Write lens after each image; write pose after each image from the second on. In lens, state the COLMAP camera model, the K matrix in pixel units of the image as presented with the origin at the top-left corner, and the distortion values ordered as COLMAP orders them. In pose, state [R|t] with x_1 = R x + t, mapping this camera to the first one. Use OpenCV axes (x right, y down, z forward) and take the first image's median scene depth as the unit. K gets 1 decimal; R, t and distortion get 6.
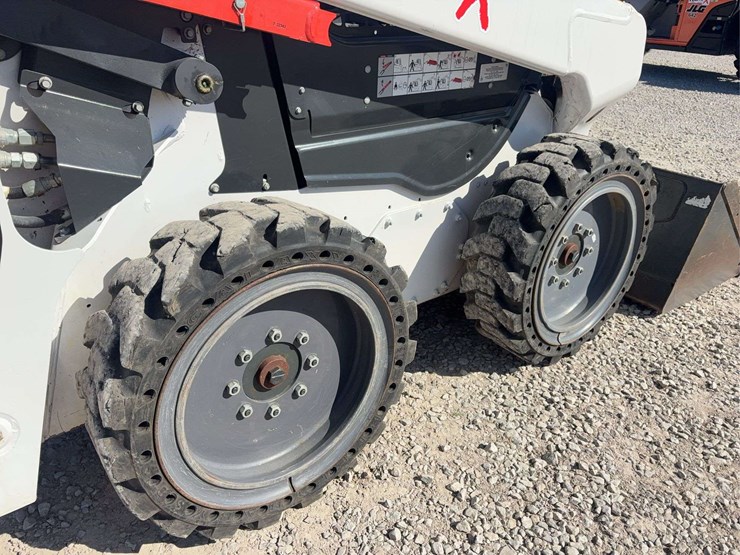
lens RADIAL K [[585.1, 0, 386.3], [0, 585.1, 288.8], [0, 0, 1]] dist [0.065598, -0.073998]
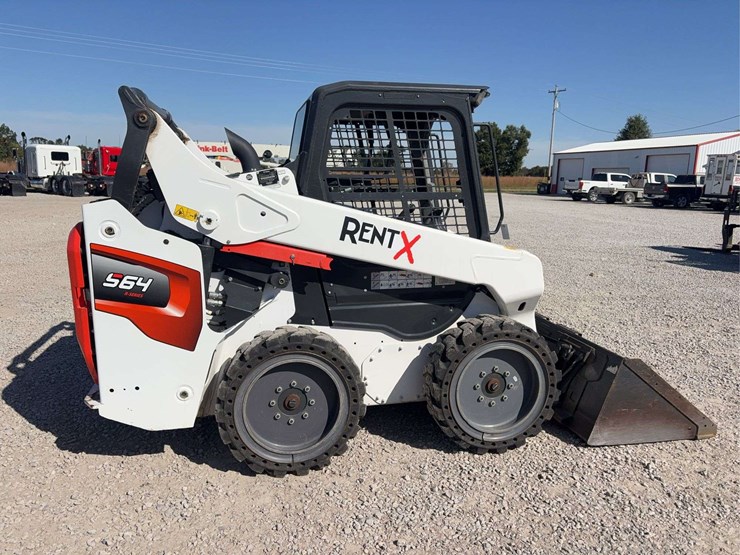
lens RADIAL K [[564.4, 0, 374.9], [0, 564.4, 281.5], [0, 0, 1]] dist [0.062461, -0.063856]
pose [[0.900264, 0.054600, -0.431906, 0.901075], [-0.183783, 0.947031, -0.263357, 0.196045], [0.394649, 0.316468, 0.862612, -0.809493]]
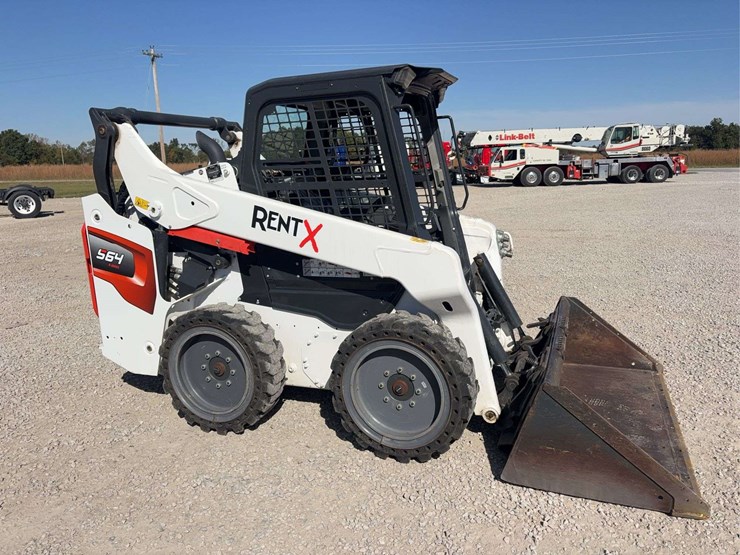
lens RADIAL K [[563.7, 0, 370.0], [0, 563.7, 277.5], [0, 0, 1]] dist [0.066227, -0.068479]
pose [[0.500667, 0.112706, -0.858272, 1.982656], [-0.355112, 0.930960, -0.084901, -0.225790], [0.789448, 0.347290, 0.506124, 0.106077]]
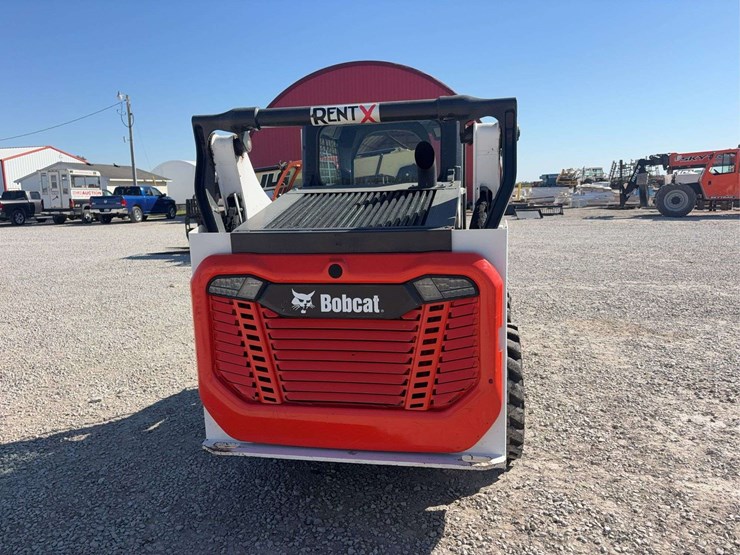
lens RADIAL K [[564.4, 0, 374.9], [0, 564.4, 281.5], [0, 0, 1]] dist [0.062461, -0.063856]
pose [[0.754563, -0.176340, 0.632091, -1.840024], [0.359885, 0.916649, -0.173889, -0.050107], [-0.548742, 0.358690, 0.755132, -0.629089]]
